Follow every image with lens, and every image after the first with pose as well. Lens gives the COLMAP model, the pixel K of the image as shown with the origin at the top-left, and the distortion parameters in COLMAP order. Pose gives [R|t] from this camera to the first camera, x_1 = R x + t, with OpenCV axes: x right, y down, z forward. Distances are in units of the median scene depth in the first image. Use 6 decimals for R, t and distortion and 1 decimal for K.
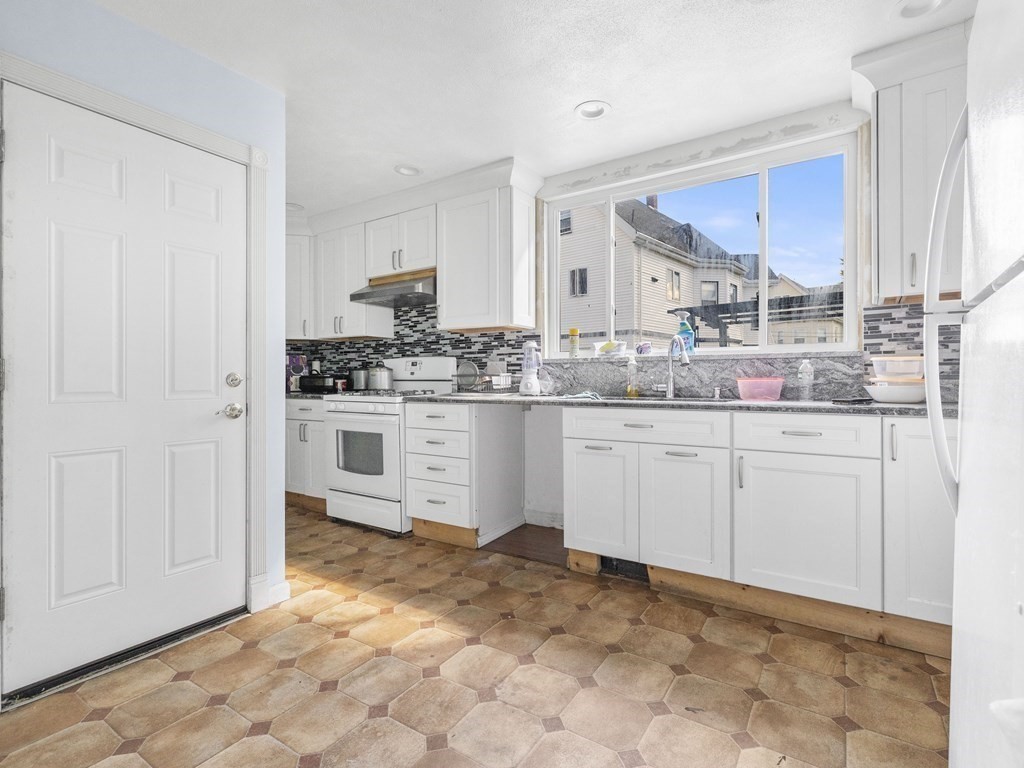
lens RADIAL K [[506.9, 0, 507.7], [0, 506.9, 377.2], [0, 0, 1]] dist [0.001536, -0.000057]
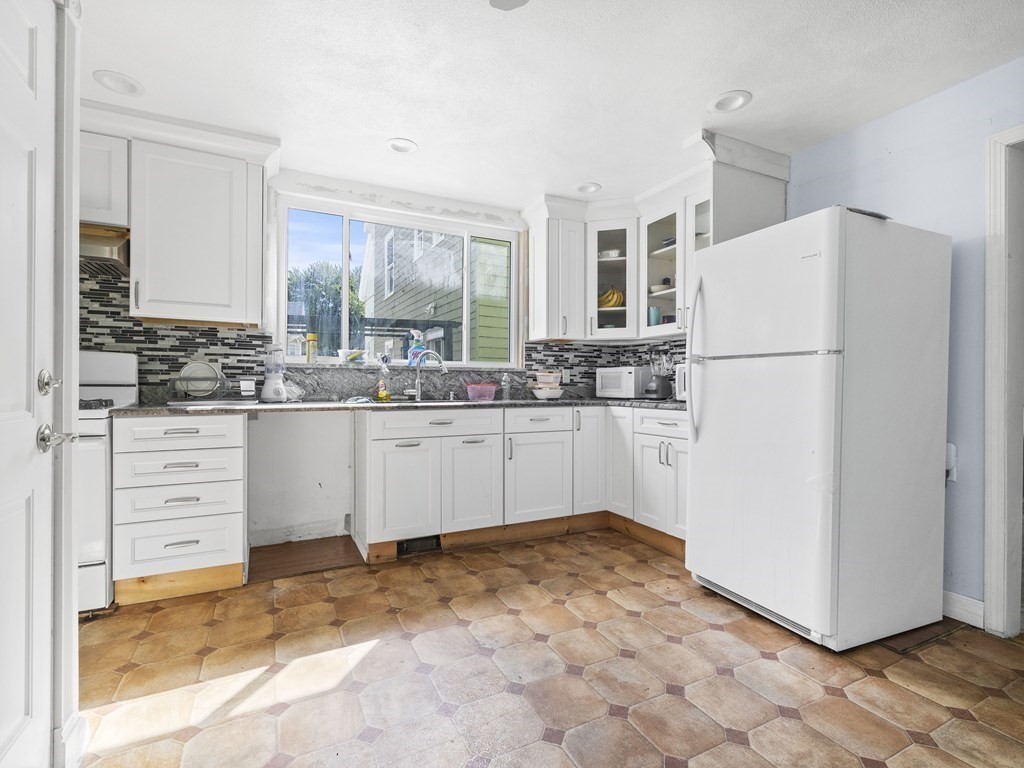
lens RADIAL K [[484.9, 0, 512.0], [0, 484.9, 384.0], [0, 0, 1]] dist [0.000818, -0.000027]
pose [[0.492287, 0.007446, 0.870401, -0.648010], [-0.007753, 0.999961, -0.004169, 0.004233], [-0.870398, -0.004695, 0.492326, 0.255338]]
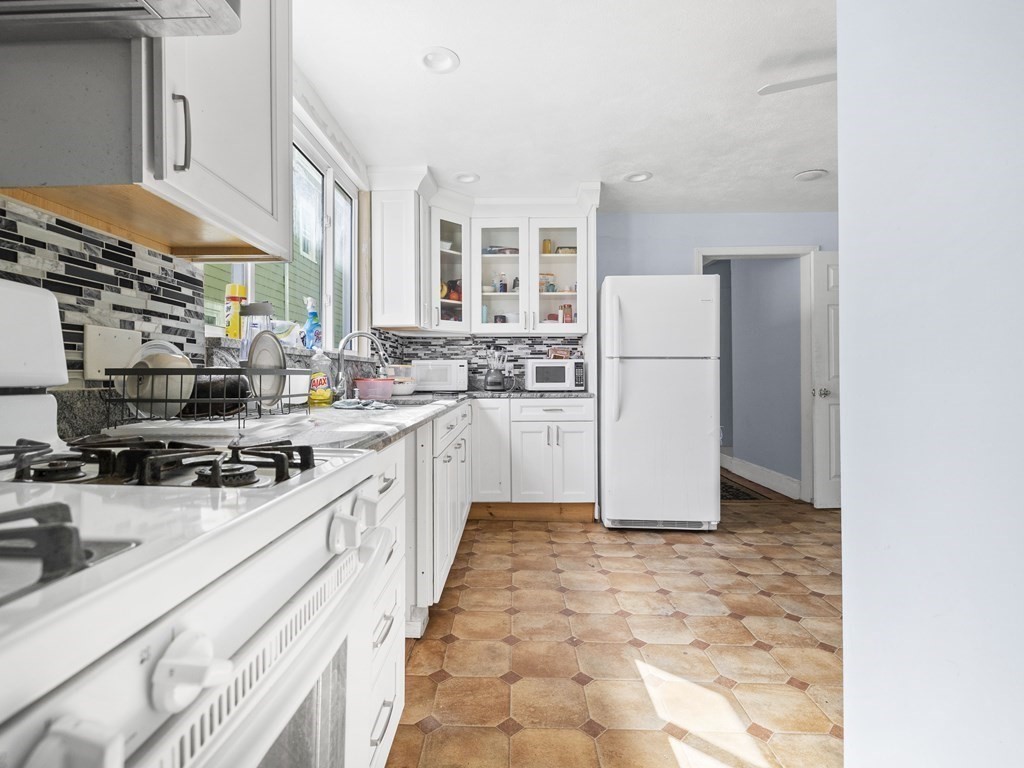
lens RADIAL K [[506.9, 0, 507.7], [0, 506.9, 377.2], [0, 0, 1]] dist [0.001536, -0.000057]
pose [[-0.536016, 0.005379, 0.844191, -0.600834], [0.004127, 0.999984, -0.003752, 0.003073], [-0.844198, 0.001473, -0.536029, 1.356608]]
